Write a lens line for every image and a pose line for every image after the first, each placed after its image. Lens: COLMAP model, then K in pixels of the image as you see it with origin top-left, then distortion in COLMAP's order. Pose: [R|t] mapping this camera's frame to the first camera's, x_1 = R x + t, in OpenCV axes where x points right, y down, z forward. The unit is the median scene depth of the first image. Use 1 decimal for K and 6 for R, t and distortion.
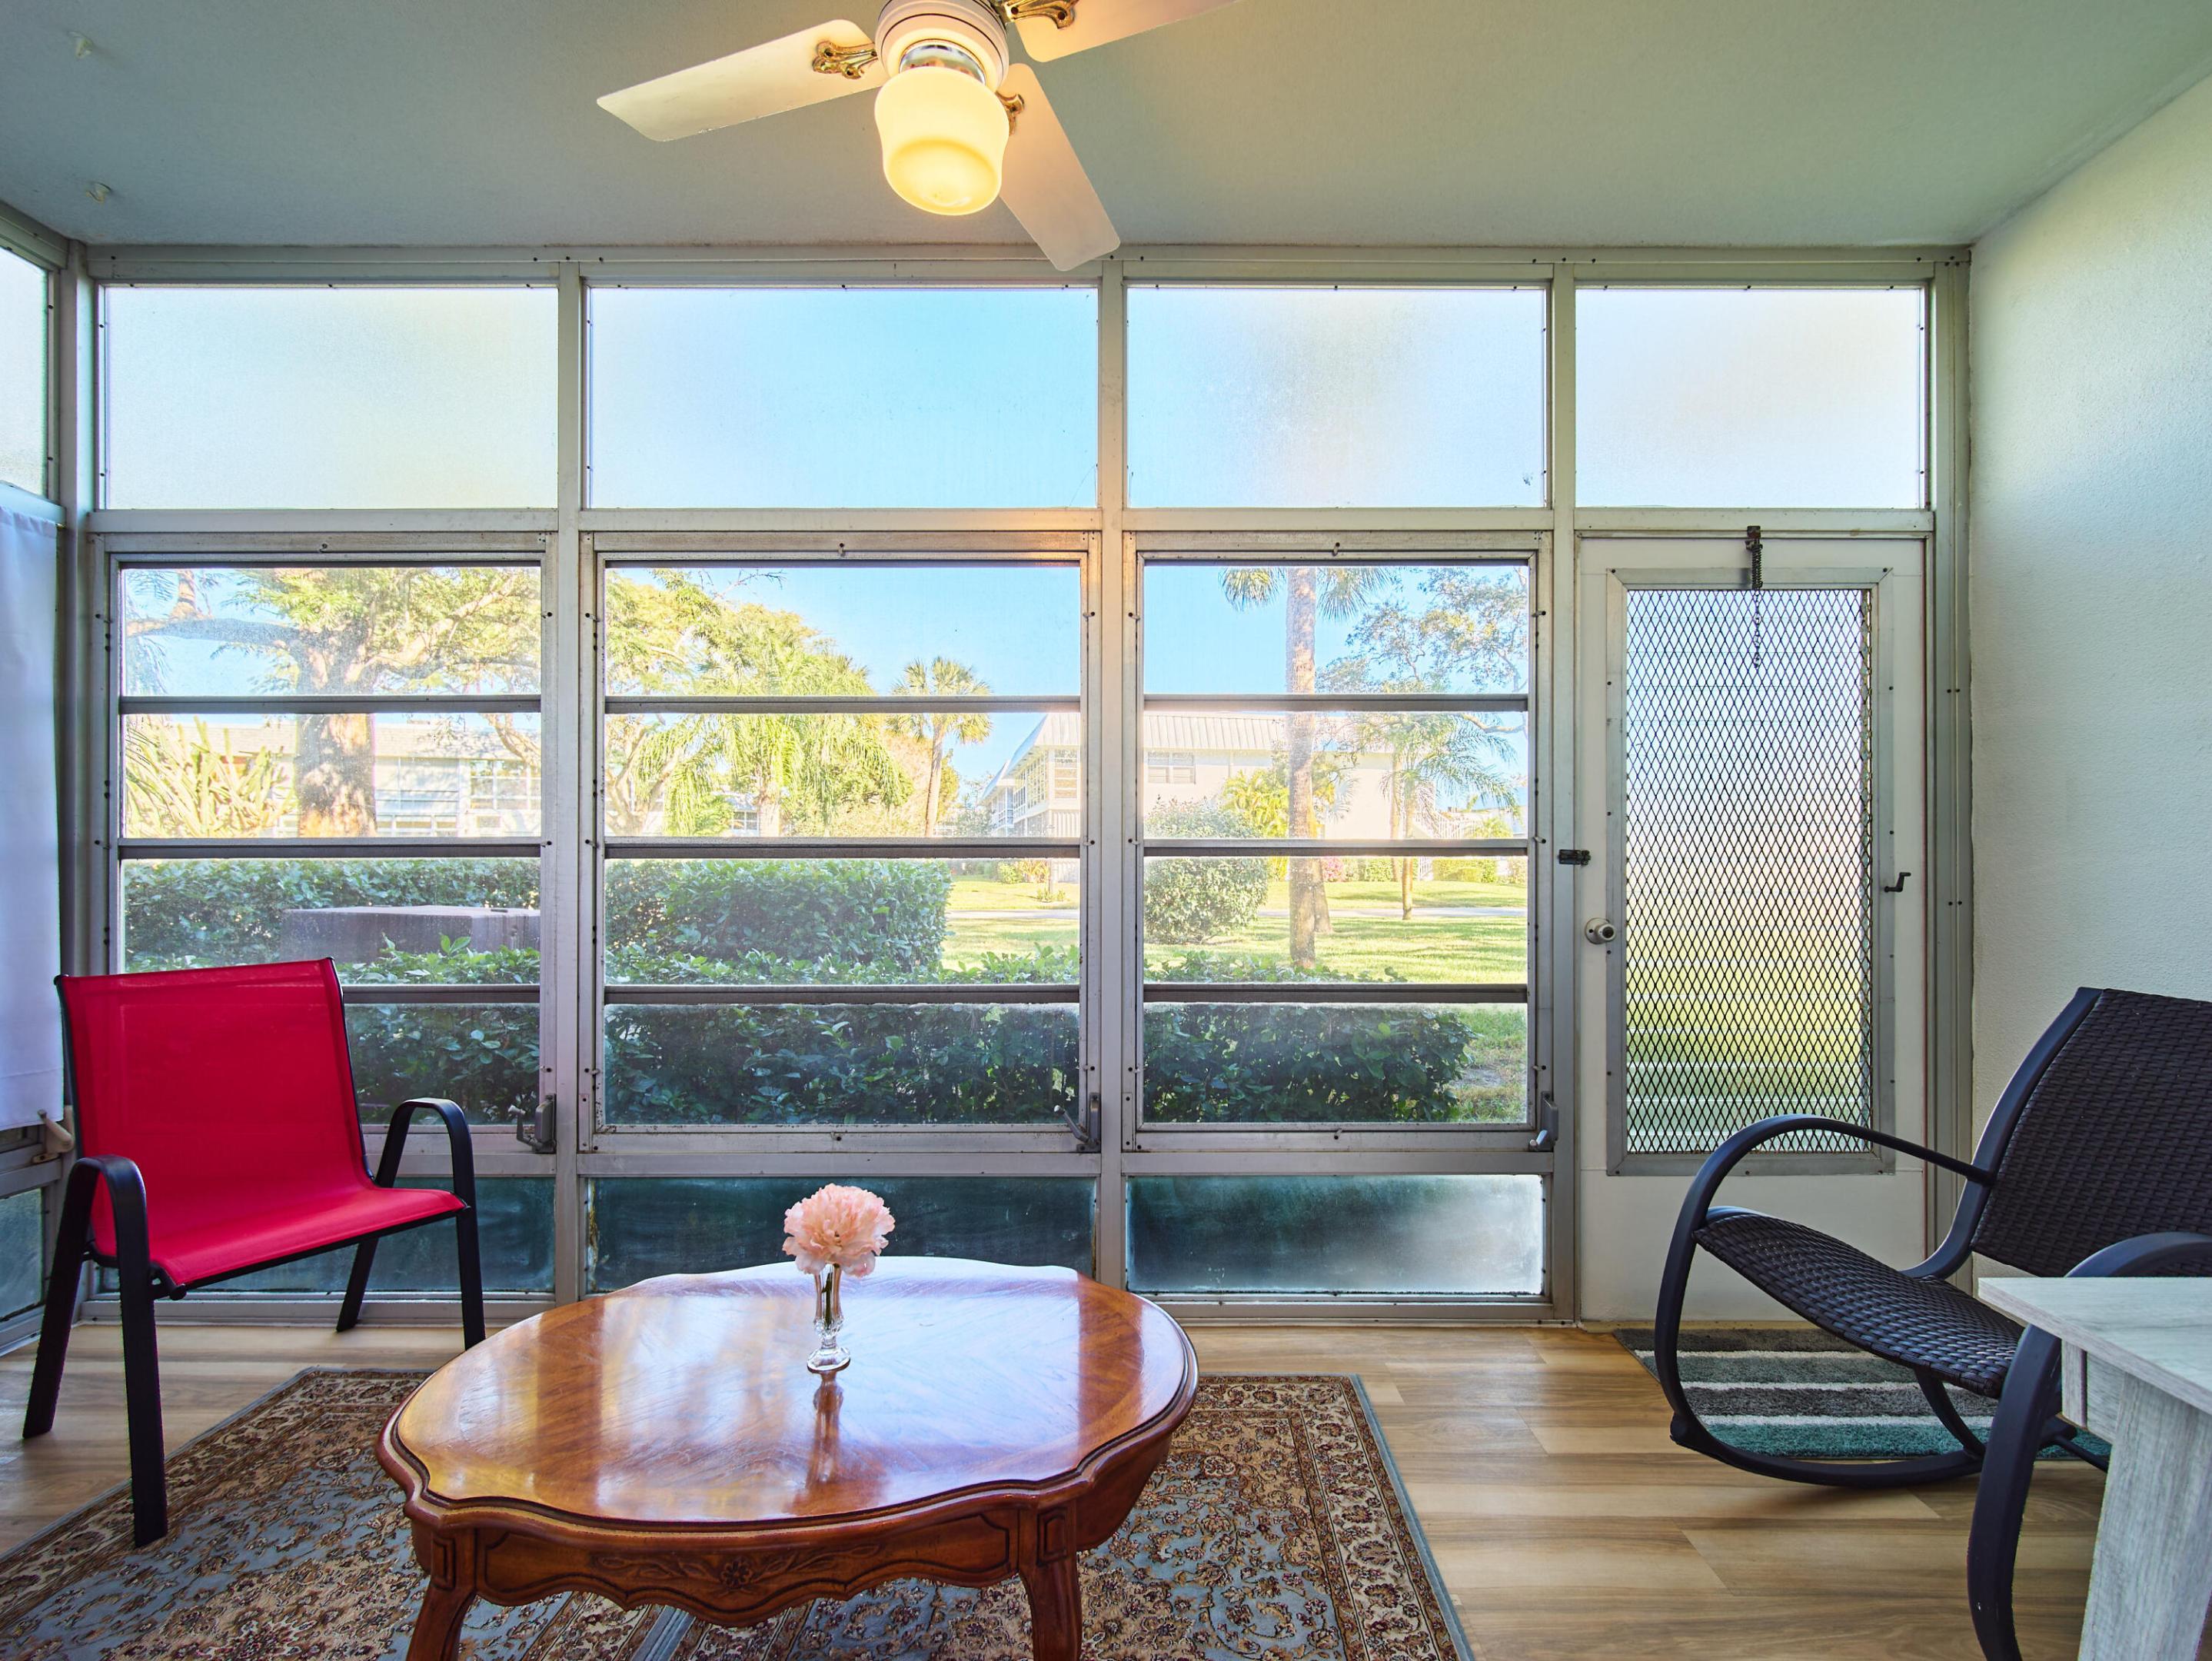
lens RADIAL K [[970.2, 0, 1105.5], [0, 970.2, 851.5], [0, 0, 1]] dist [0.000582, 0.000244]
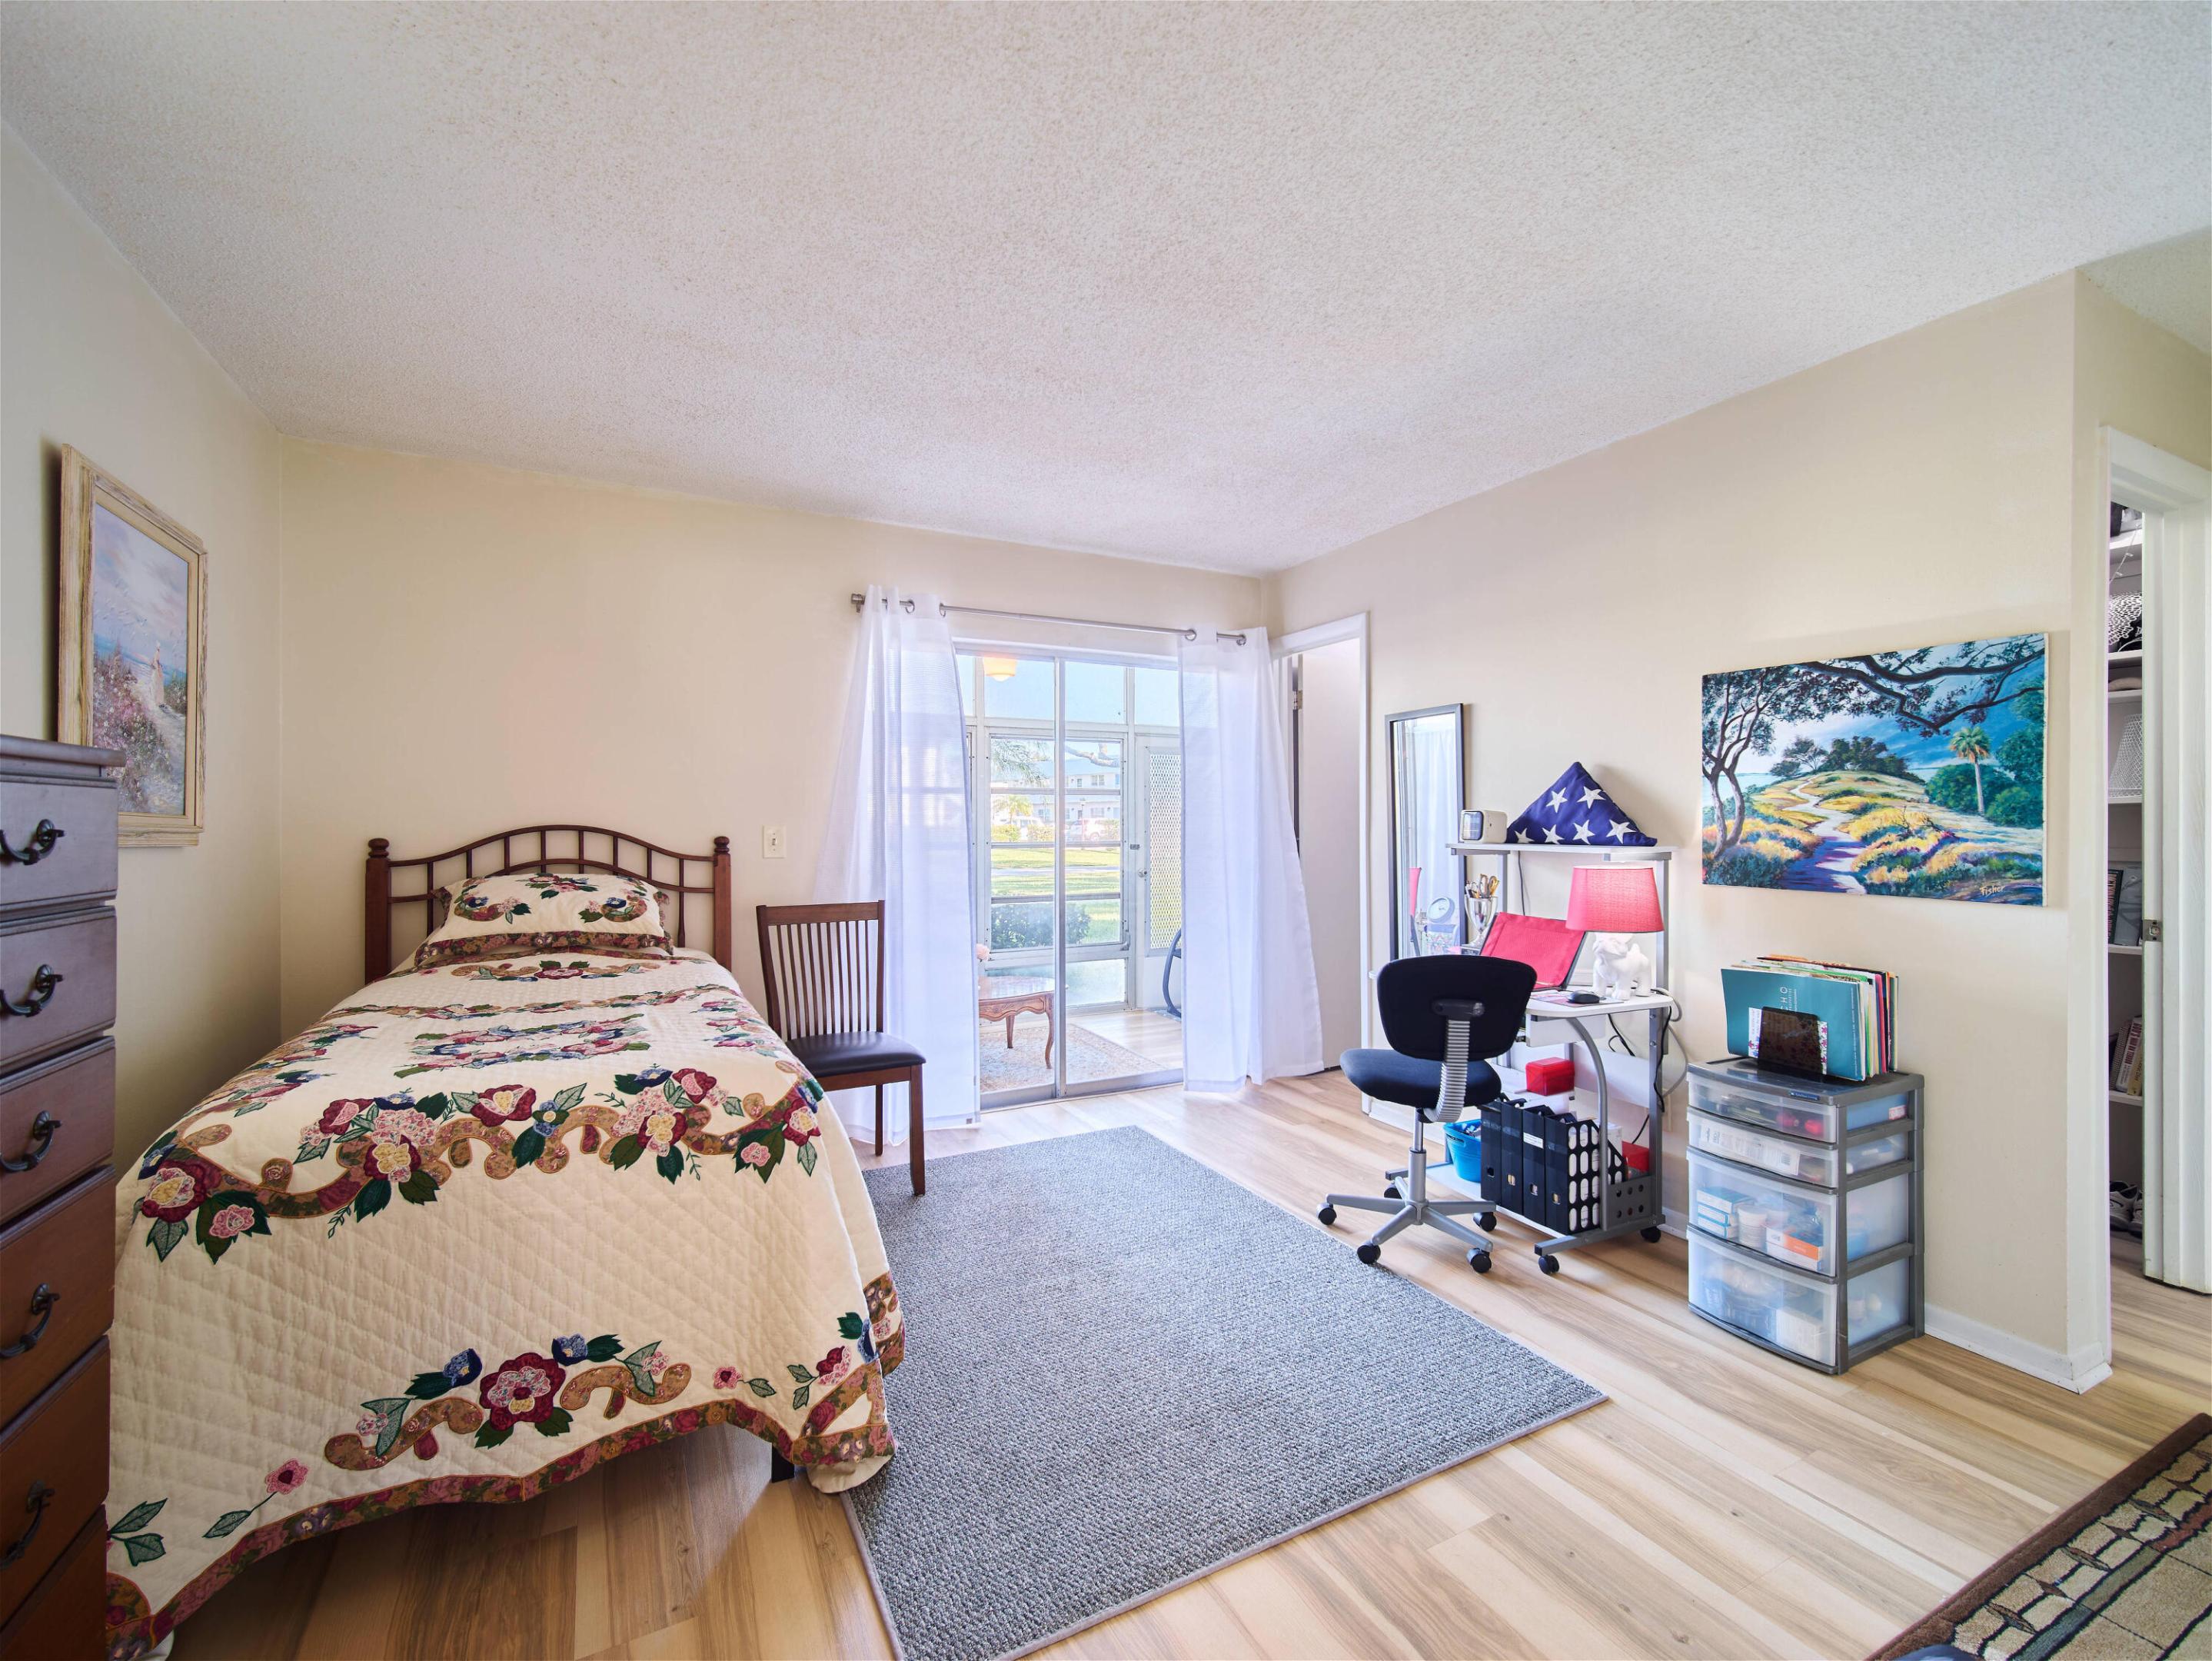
lens RADIAL K [[970.2, 0, 1115.2], [0, 970.2, 831.6], [0, 0, 1]] dist [0.000582, 0.000244]
pose [[0.887941, -0.003354, 0.459945, -0.887122], [0.000379, 0.999978, 0.006561, -0.058914], [-0.459957, -0.005651, 0.887923, -1.522427]]
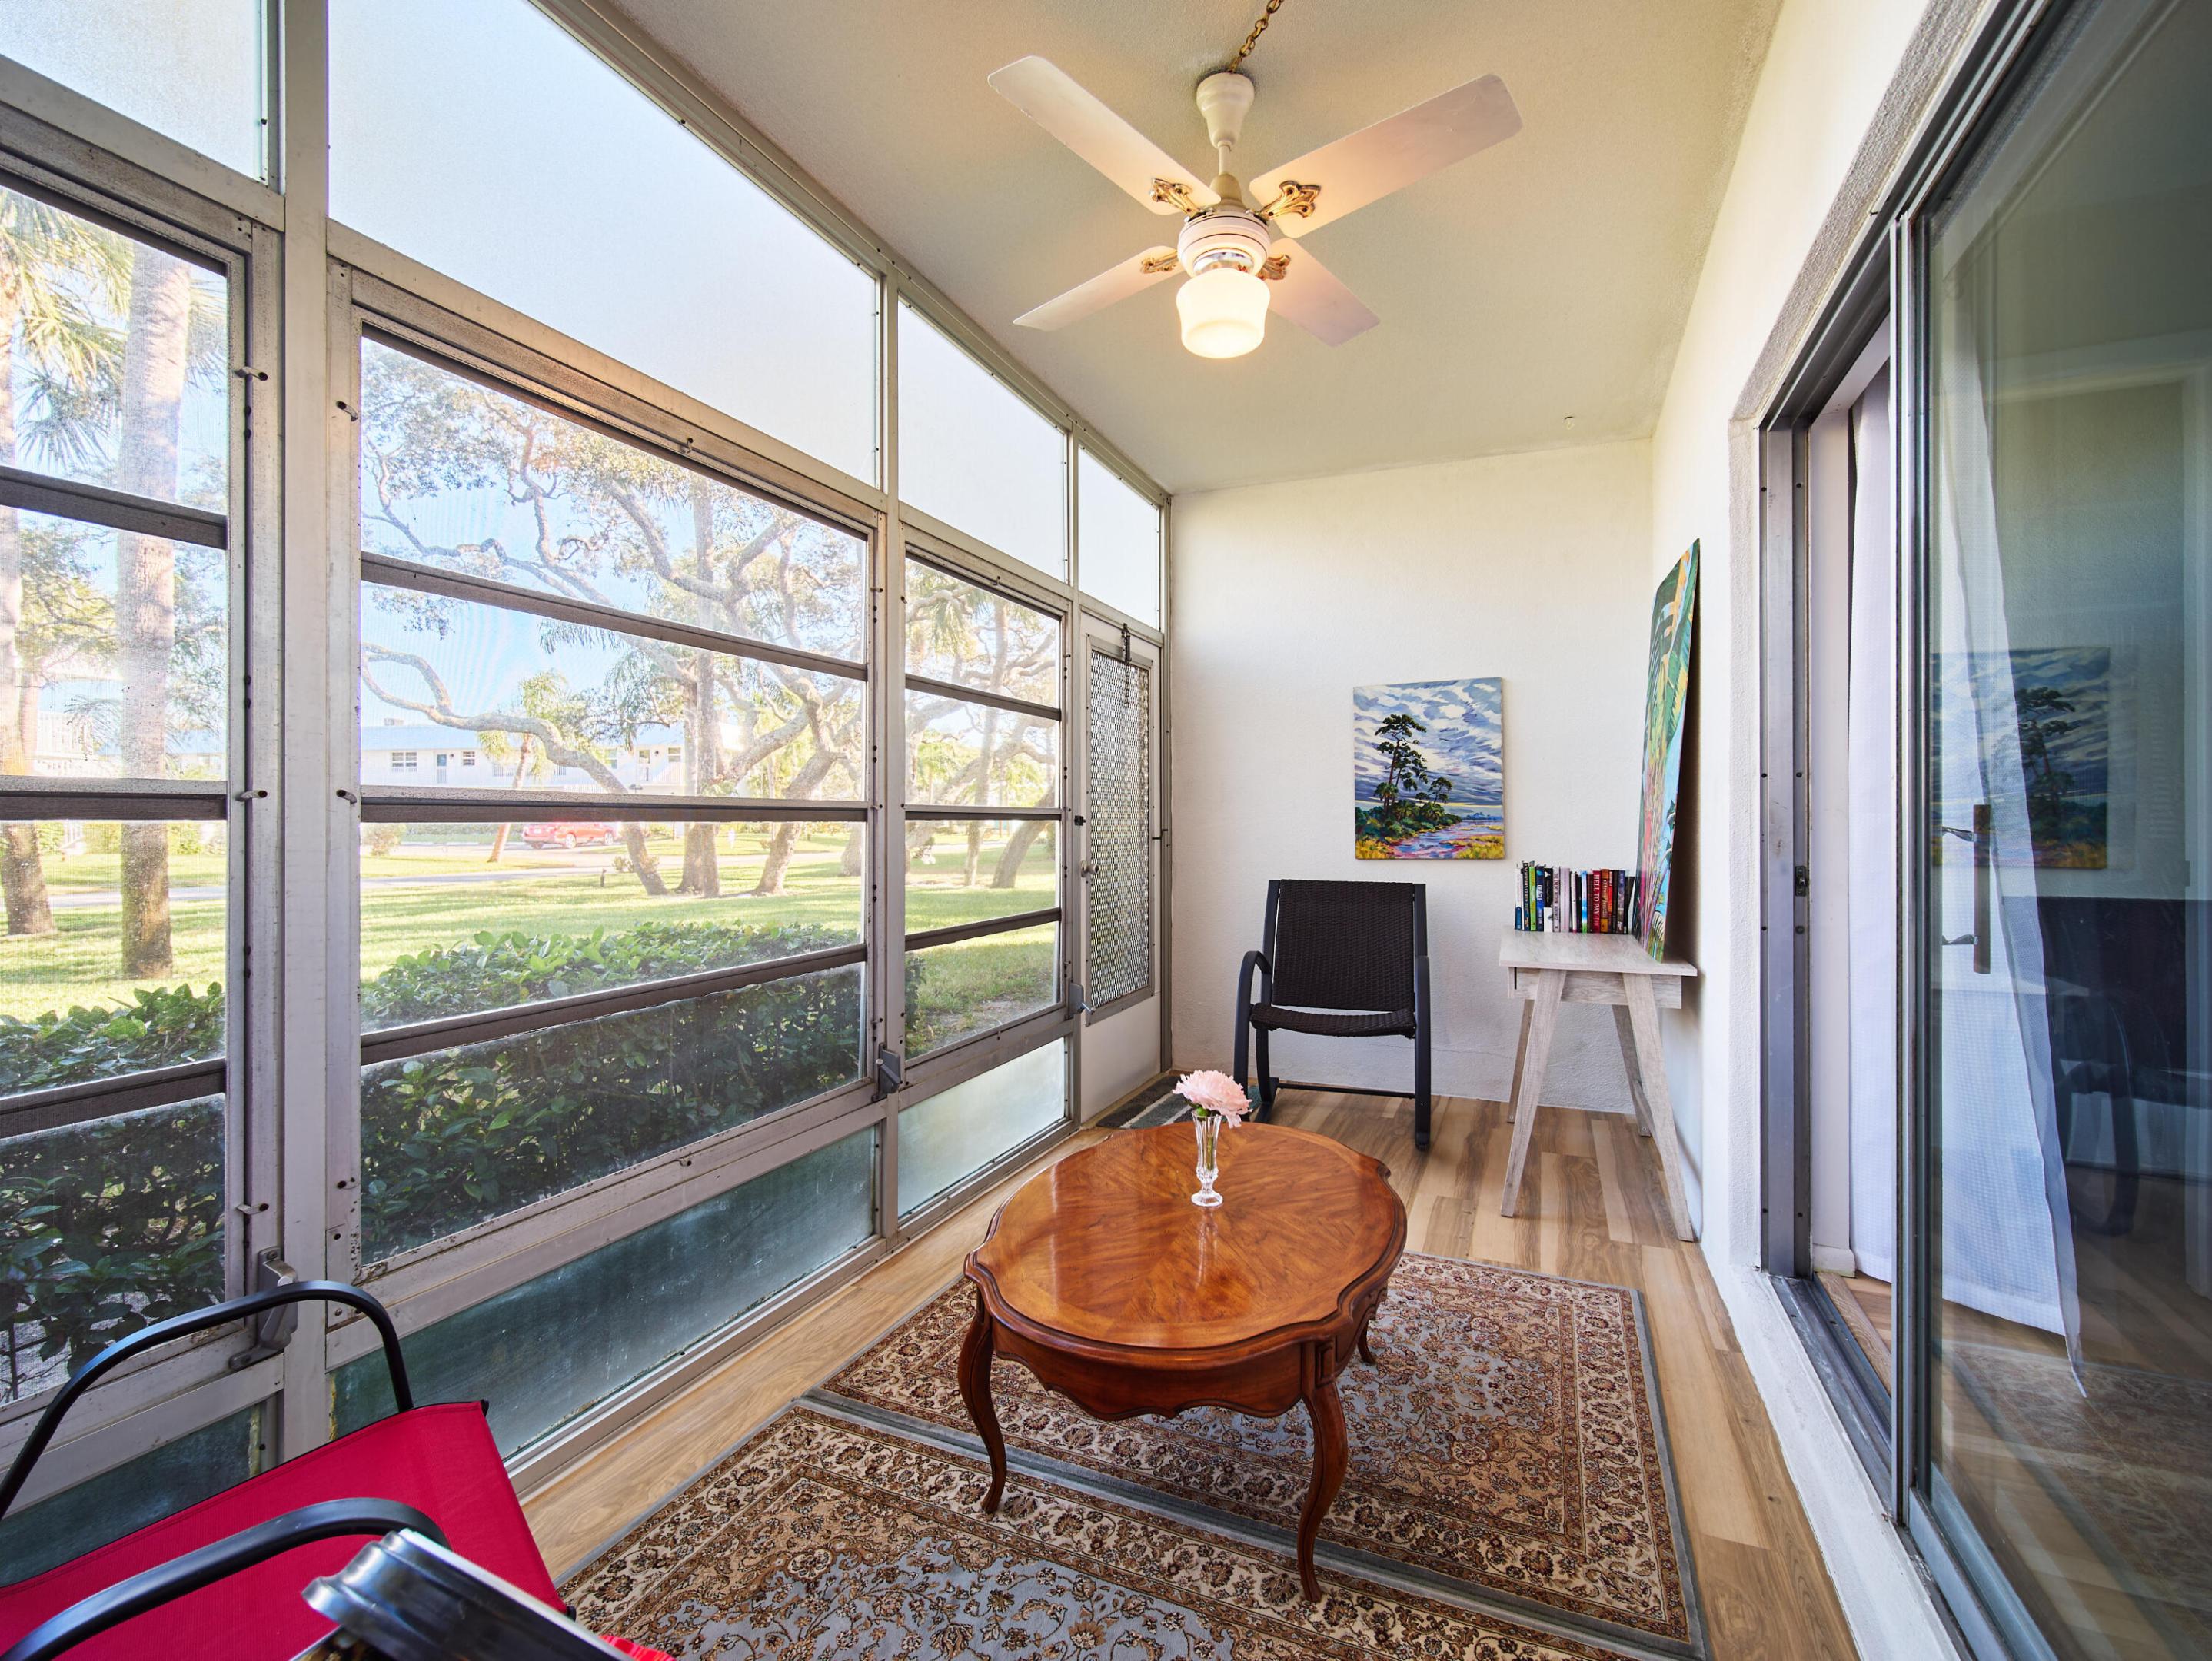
lens RADIAL K [[970.2, 0, 1111.2], [0, 970.2, 821.0], [0, 0, 1]] dist [0.000582, 0.000244]
pose [[0.406292, -0.000171, 0.913743, -0.872361], [-0.010051, 0.999939, 0.004656, -0.002246], [-0.913688, -0.011076, 0.406265, 0.337065]]
